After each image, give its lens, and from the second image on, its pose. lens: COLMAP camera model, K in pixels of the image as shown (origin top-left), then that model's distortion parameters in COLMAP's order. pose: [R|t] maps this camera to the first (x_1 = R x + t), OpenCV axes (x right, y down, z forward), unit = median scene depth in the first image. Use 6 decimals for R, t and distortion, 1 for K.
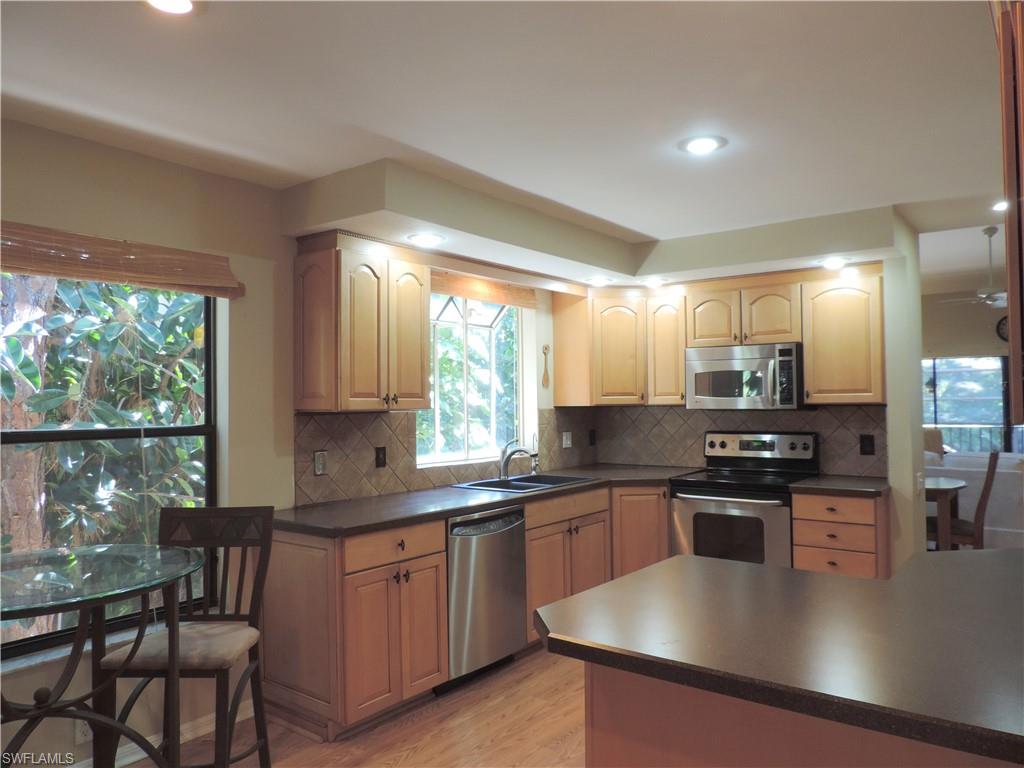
lens RADIAL K [[734.8, 0, 512.0], [0, 734.8, 384.0], [0, 0, 1]] dist [-0.018788, 0.004411]
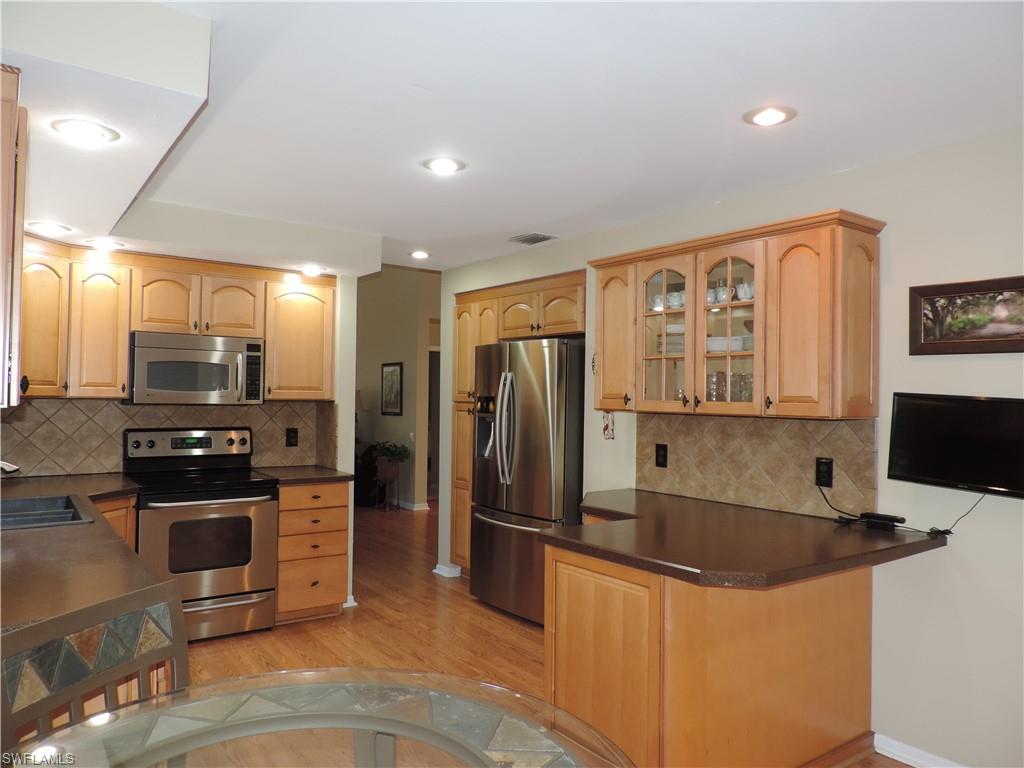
lens RADIAL K [[734.8, 0, 512.0], [0, 734.8, 384.0], [0, 0, 1]] dist [-0.018788, 0.004411]
pose [[0.270168, 0.033084, 0.962245, -0.485117], [-0.041212, 0.998891, -0.022773, 0.014315], [-0.961931, -0.033504, 0.271232, 0.381199]]
